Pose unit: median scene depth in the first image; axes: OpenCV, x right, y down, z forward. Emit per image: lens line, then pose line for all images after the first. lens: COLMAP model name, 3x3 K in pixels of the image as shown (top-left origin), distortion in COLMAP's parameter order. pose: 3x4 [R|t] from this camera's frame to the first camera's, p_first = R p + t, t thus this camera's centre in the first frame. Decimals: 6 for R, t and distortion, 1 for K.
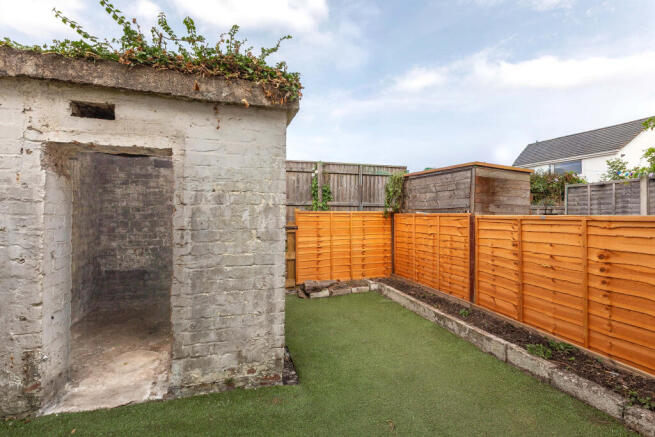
lens RADIAL K [[294.5, 0, 327.5], [0, 294.5, 218.5], [0, 0, 1]] dist [-0.000374, -0.000106]
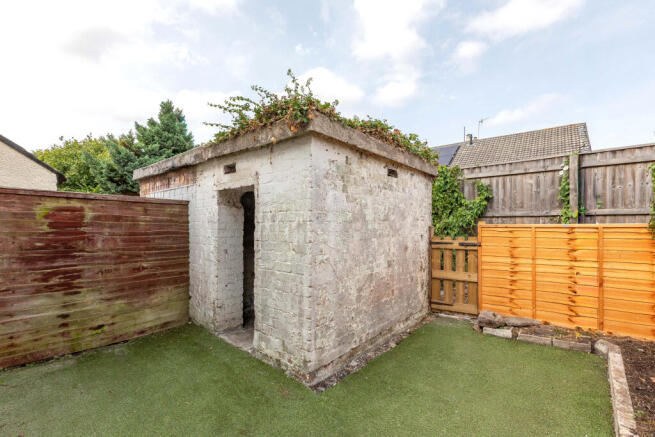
lens RADIAL K [[282.8, 0, 326.9], [0, 282.8, 230.6], [0, 0, 1]] dist [-0.000430, 0.000106]
pose [[0.552249, 0.010575, -0.833612, 0.763350], [-0.010146, 0.999931, 0.005964, -0.019311], [0.833617, 0.005164, 0.552318, 0.480809]]
